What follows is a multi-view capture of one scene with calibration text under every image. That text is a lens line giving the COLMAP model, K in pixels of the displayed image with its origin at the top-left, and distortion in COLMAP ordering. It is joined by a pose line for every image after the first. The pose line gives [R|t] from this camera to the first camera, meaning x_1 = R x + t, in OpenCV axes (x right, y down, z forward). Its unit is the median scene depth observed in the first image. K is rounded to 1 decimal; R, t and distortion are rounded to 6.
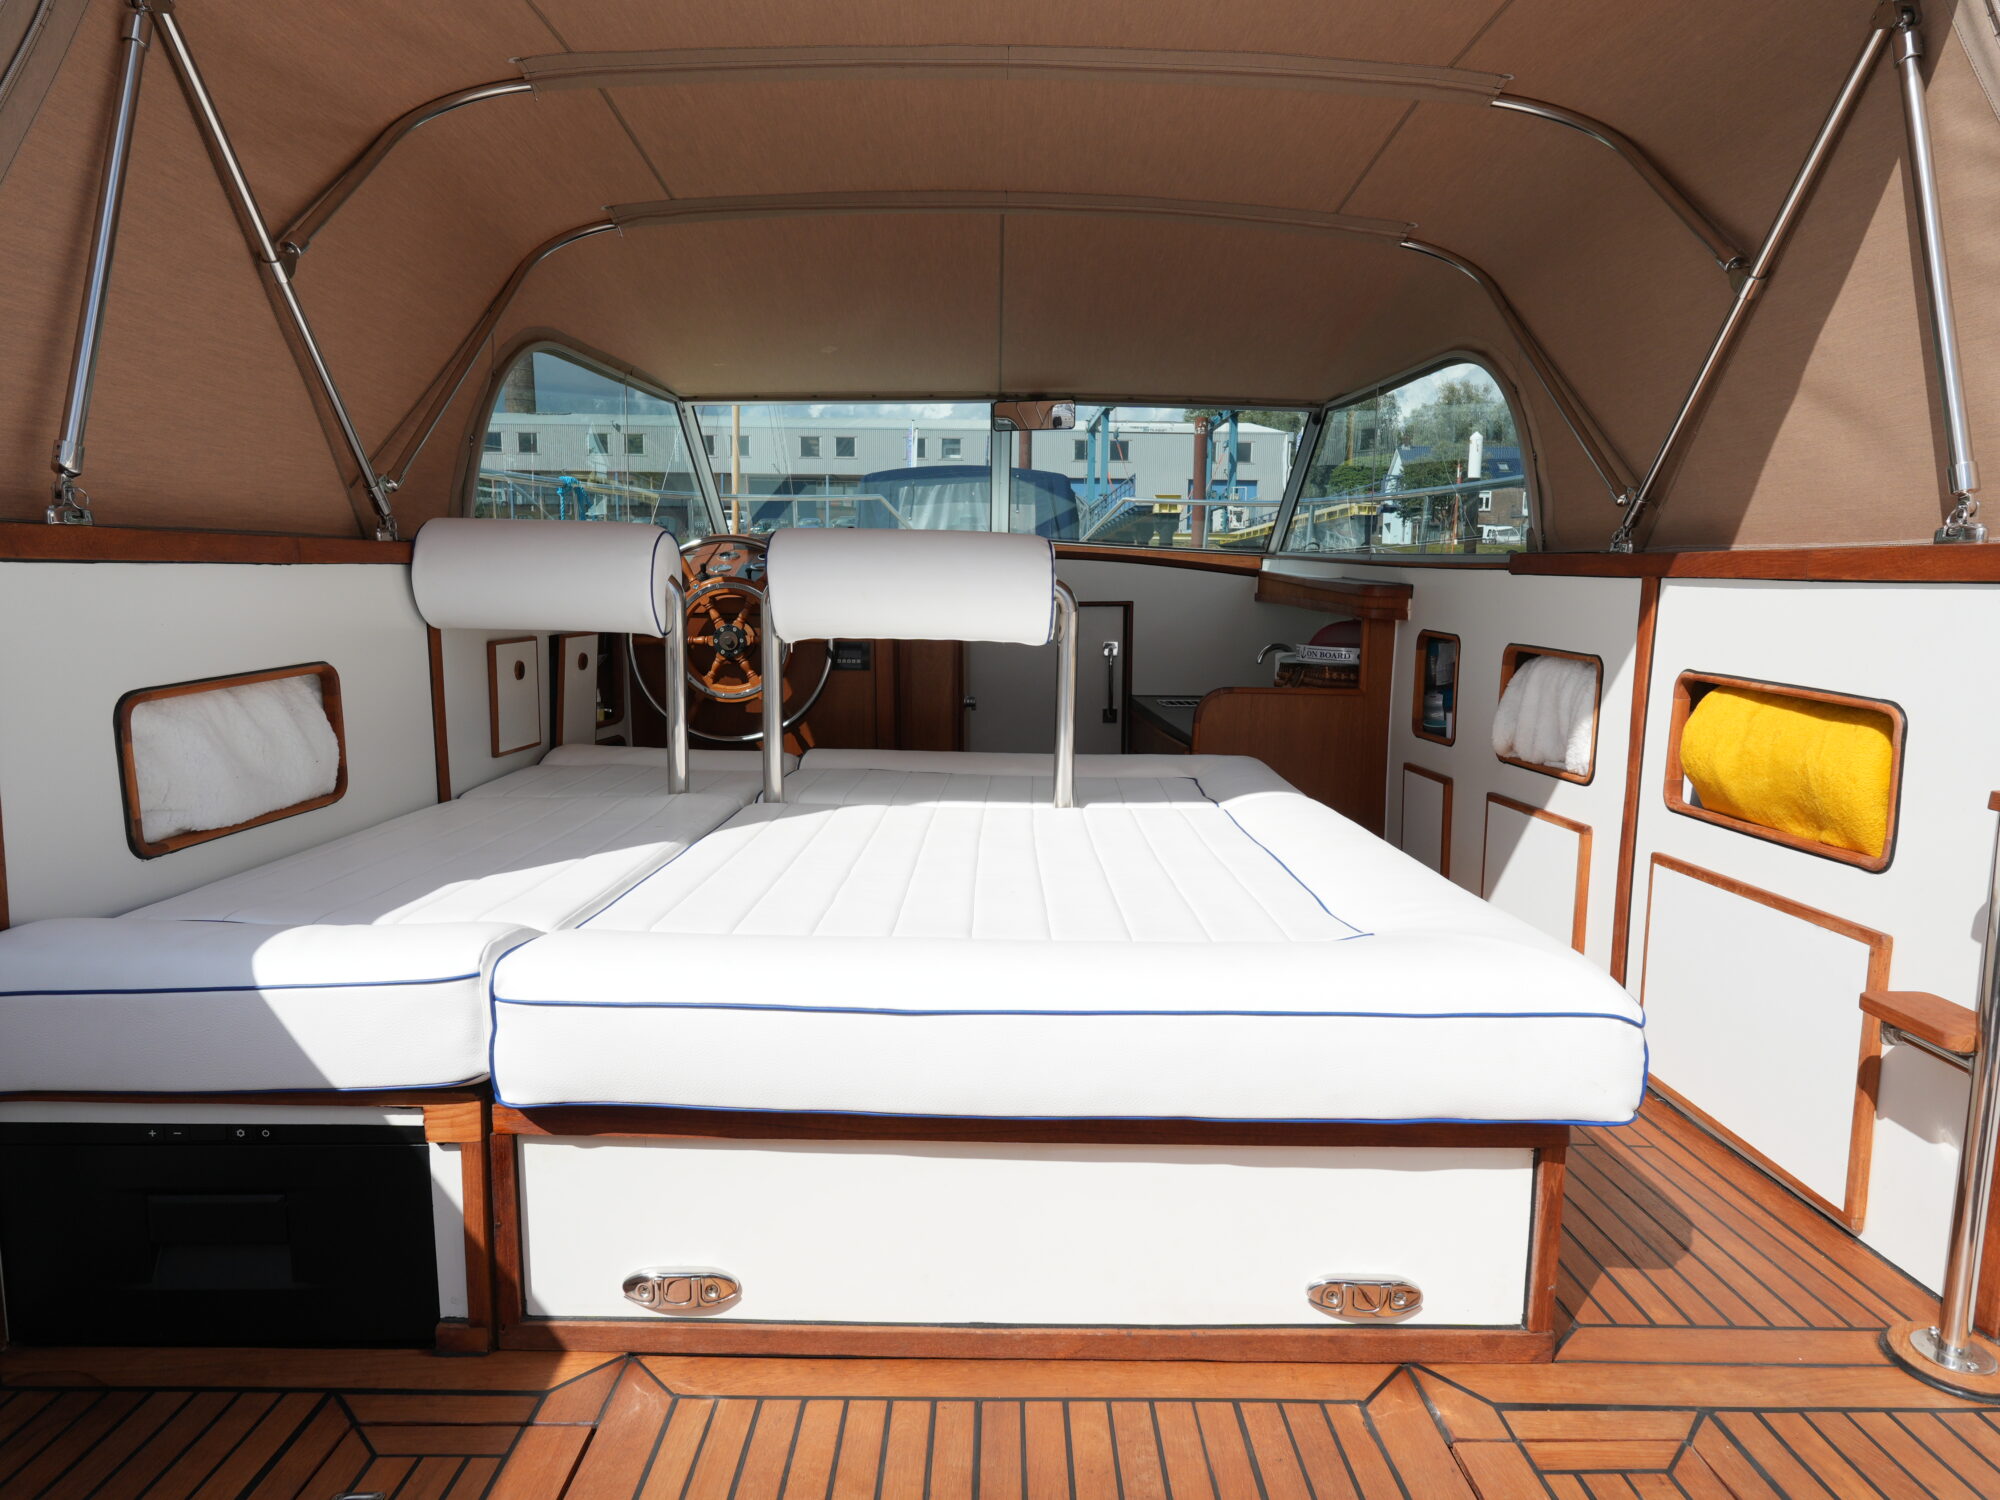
lens RADIAL K [[1167.4, 0, 1000.0], [0, 1167.4, 750.0], [0, 0, 1]] dist [0.001688, -0.000280]
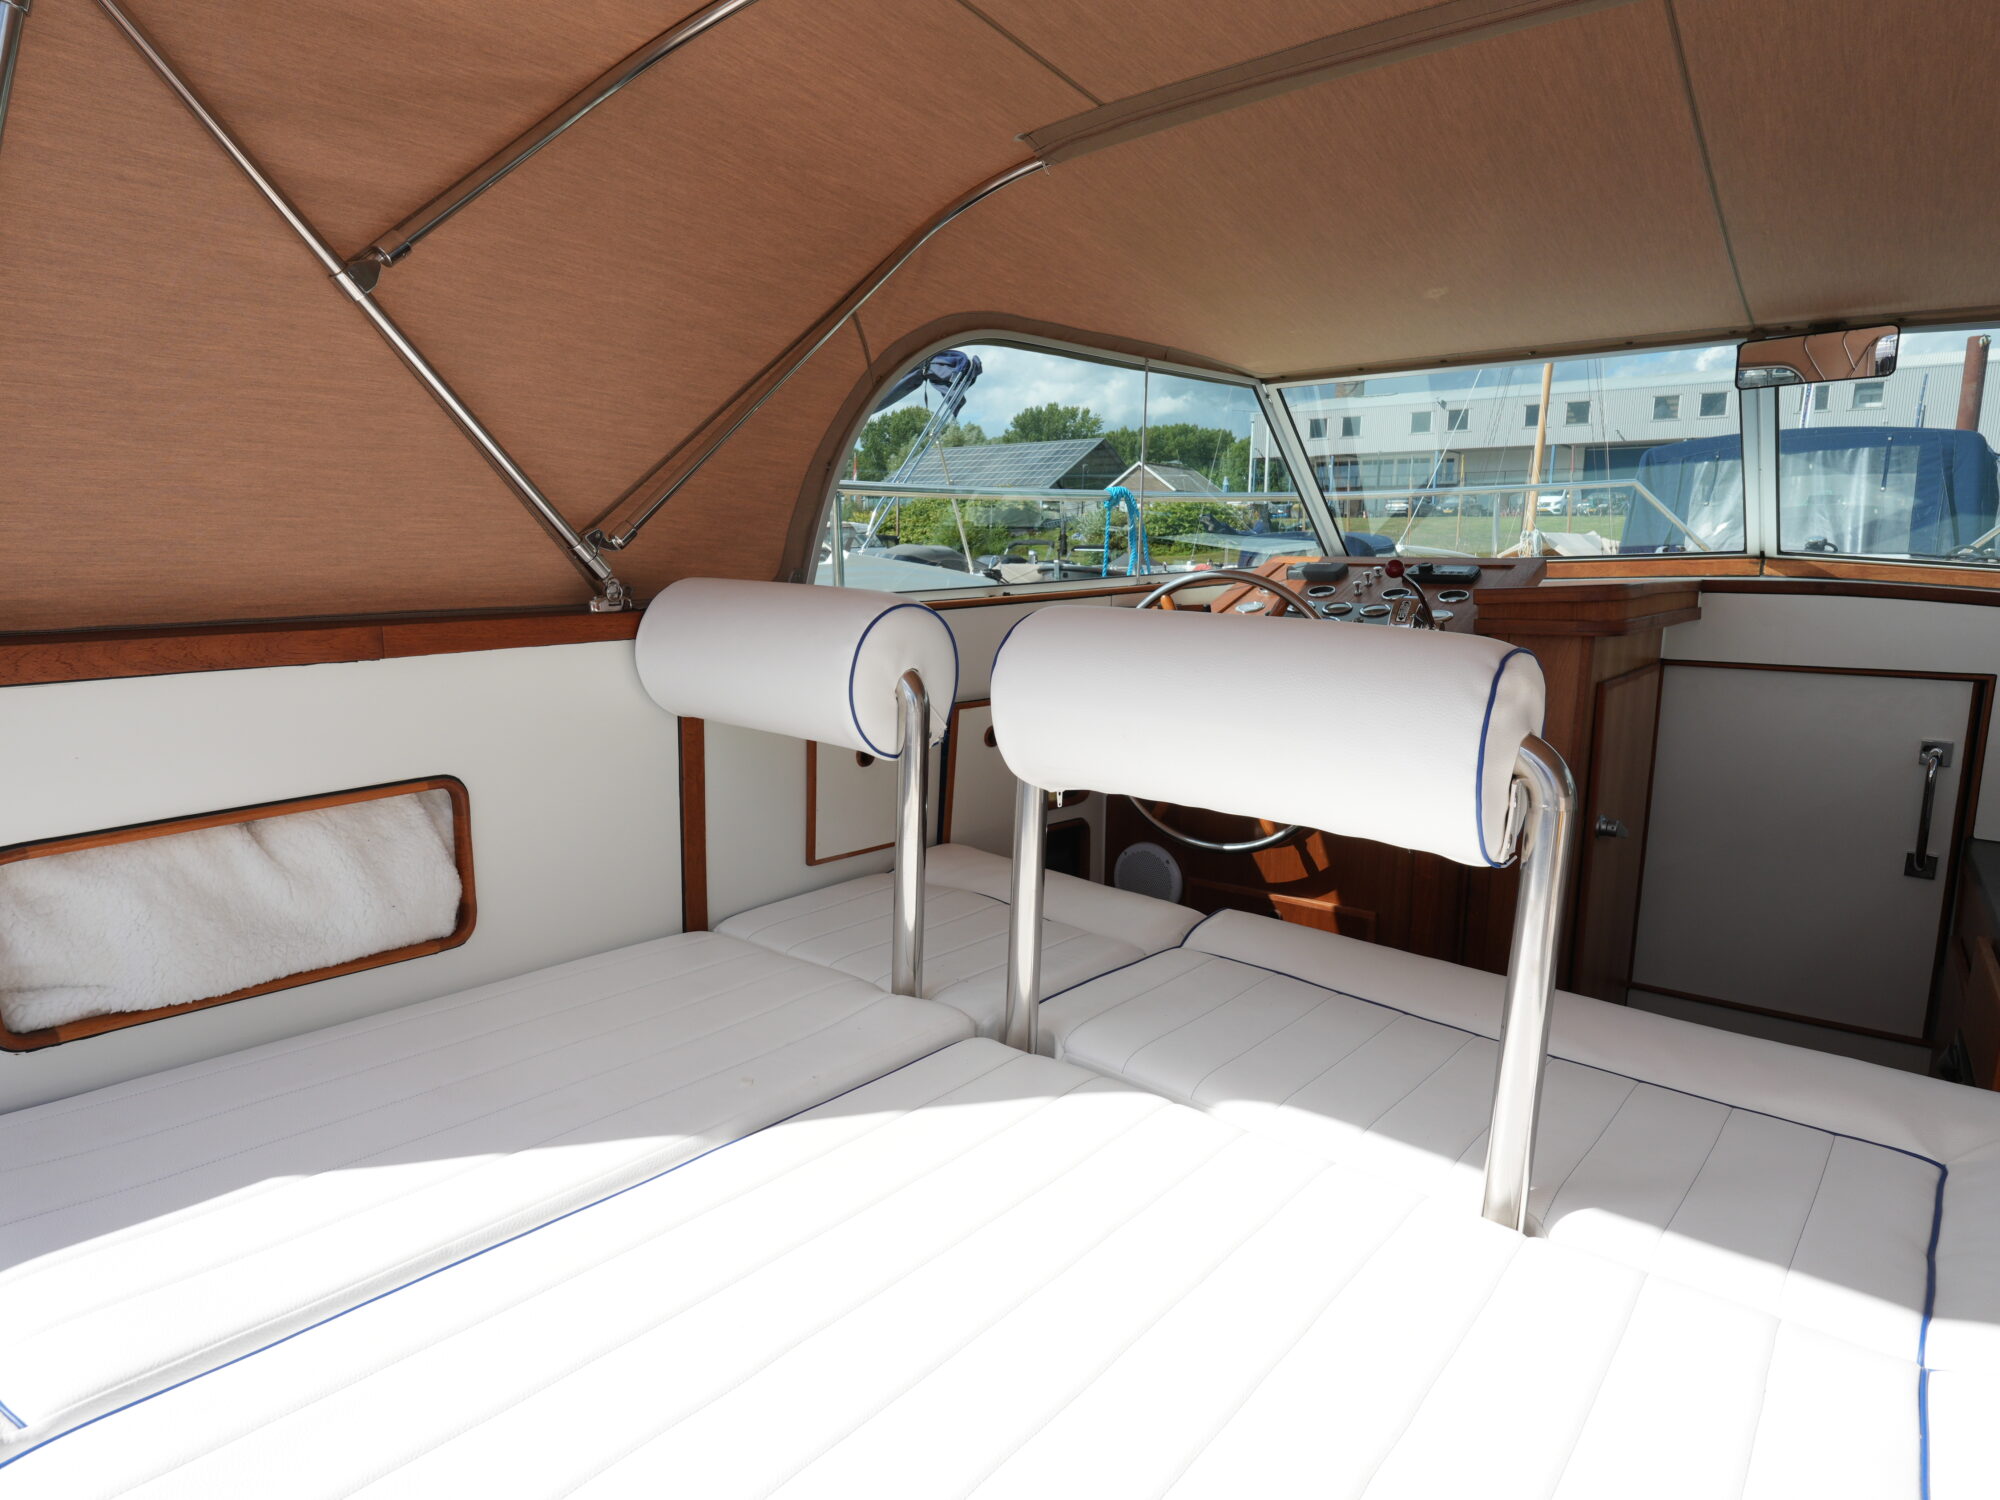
lens RADIAL K [[1167.9, 0, 993.8], [0, 1167.9, 745.7], [0, 0, 1]] dist [0.003508, 0.000987]
pose [[0.781902, 0.107671, -0.614033, 0.178734], [-0.097796, 0.993962, 0.049760, -0.152292], [0.615683, 0.021142, 0.787710, 0.532672]]
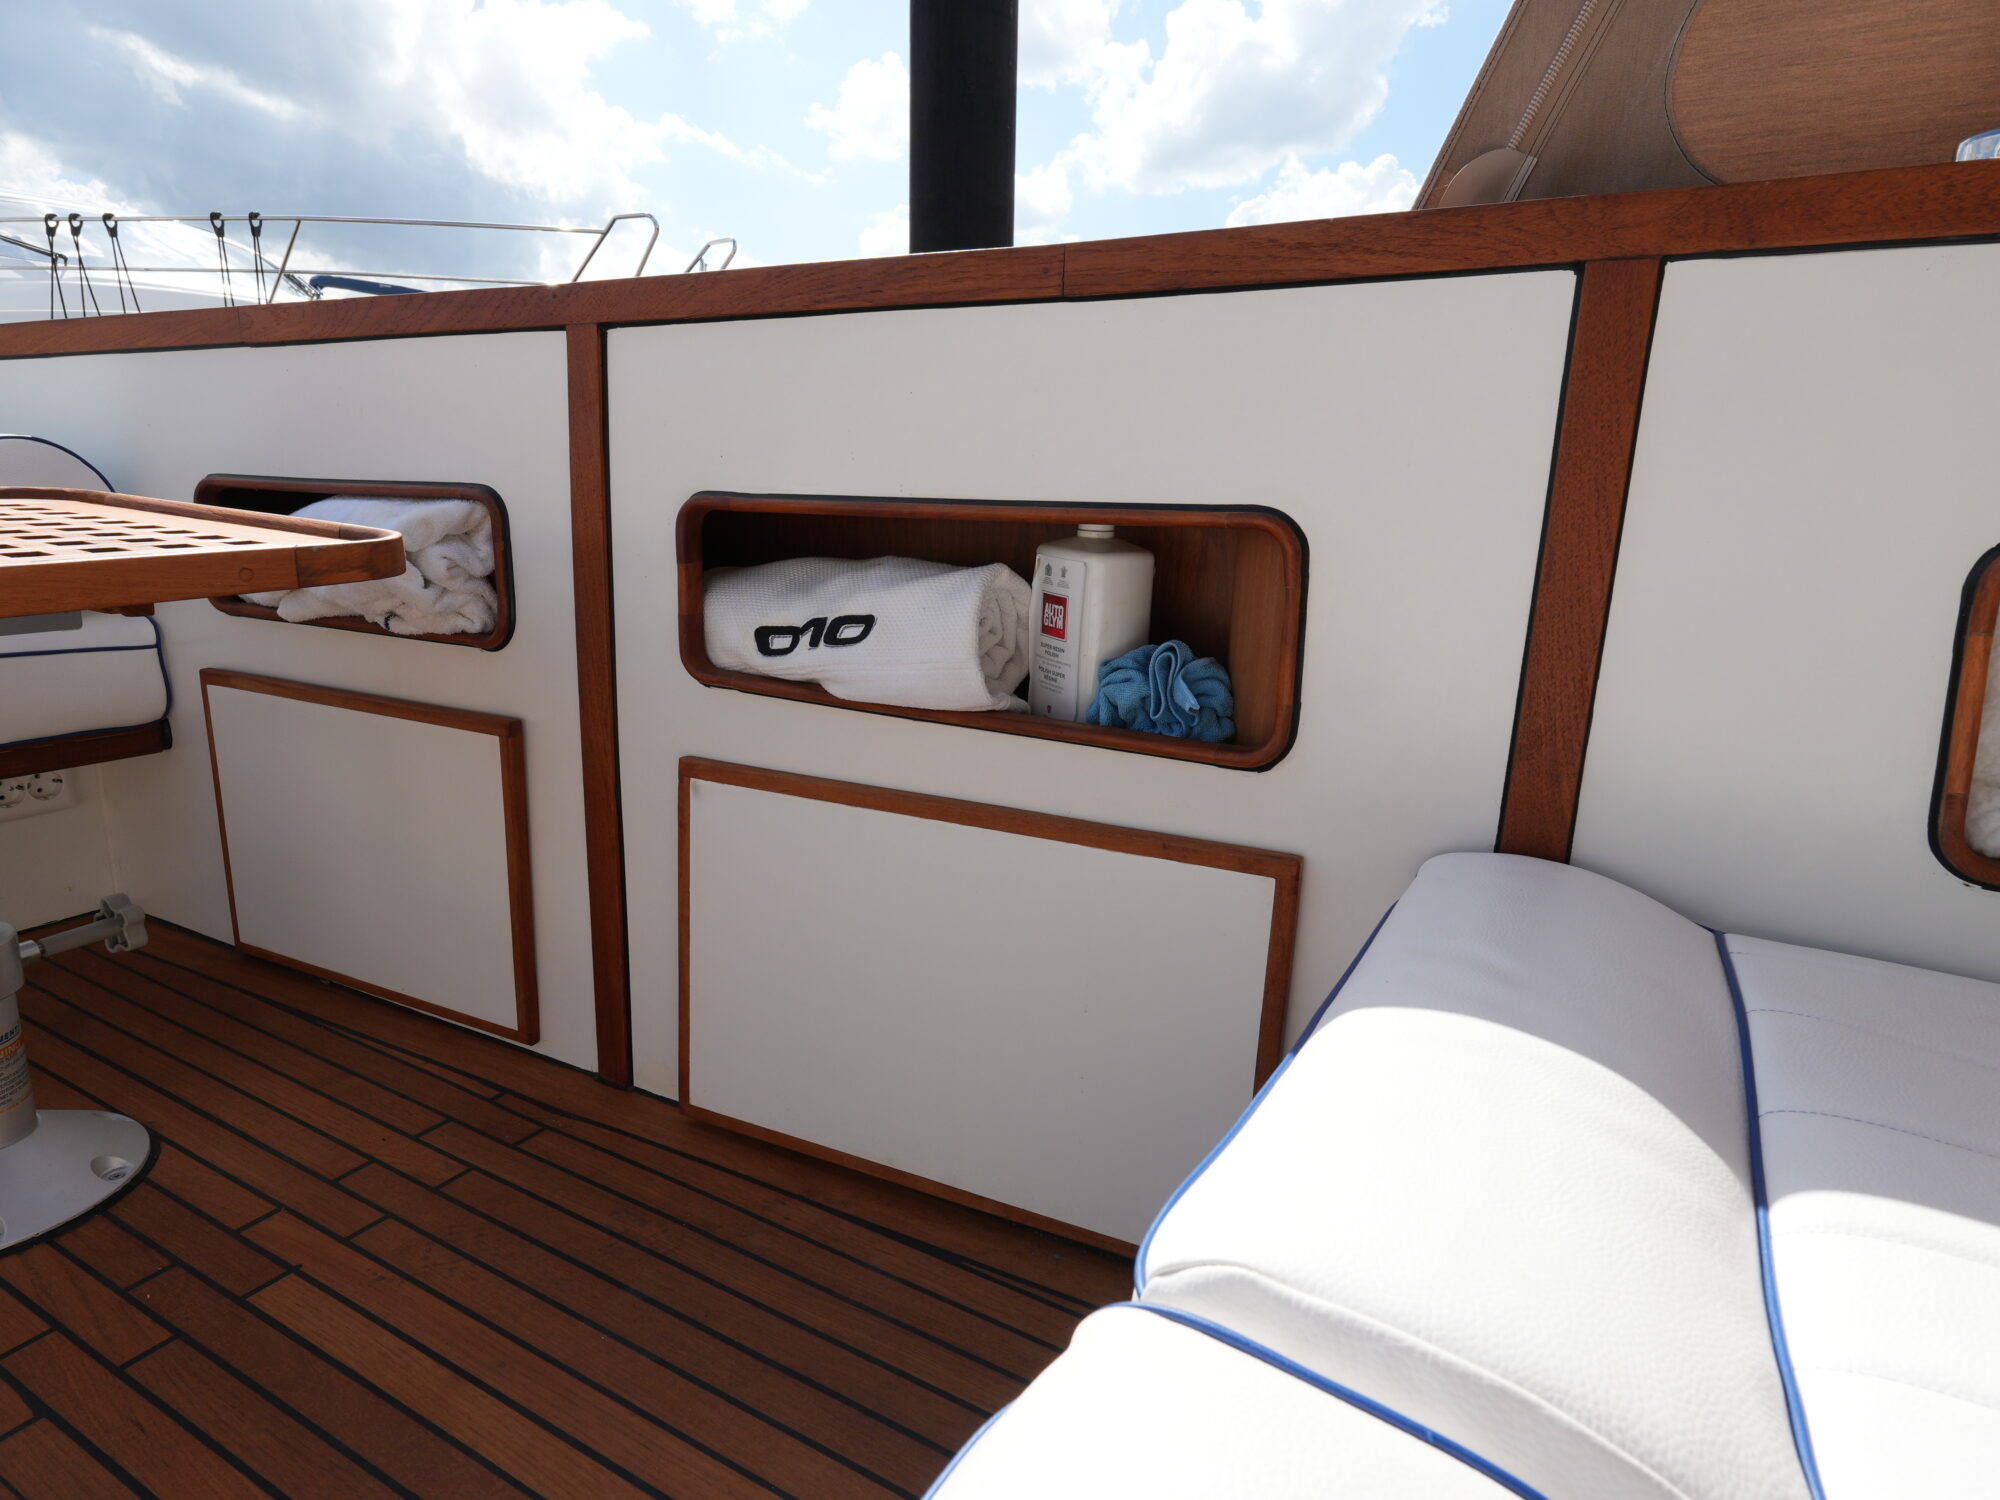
lens RADIAL K [[1167.9, 0, 993.8], [0, 1167.9, 745.7], [0, 0, 1]] dist [0.003508, 0.000987]
pose [[-0.498557, 0.180047, -0.847953, -0.088181], [-0.138775, 0.948999, 0.283096, -0.028434], [0.855677, 0.258814, -0.448144, 0.587998]]
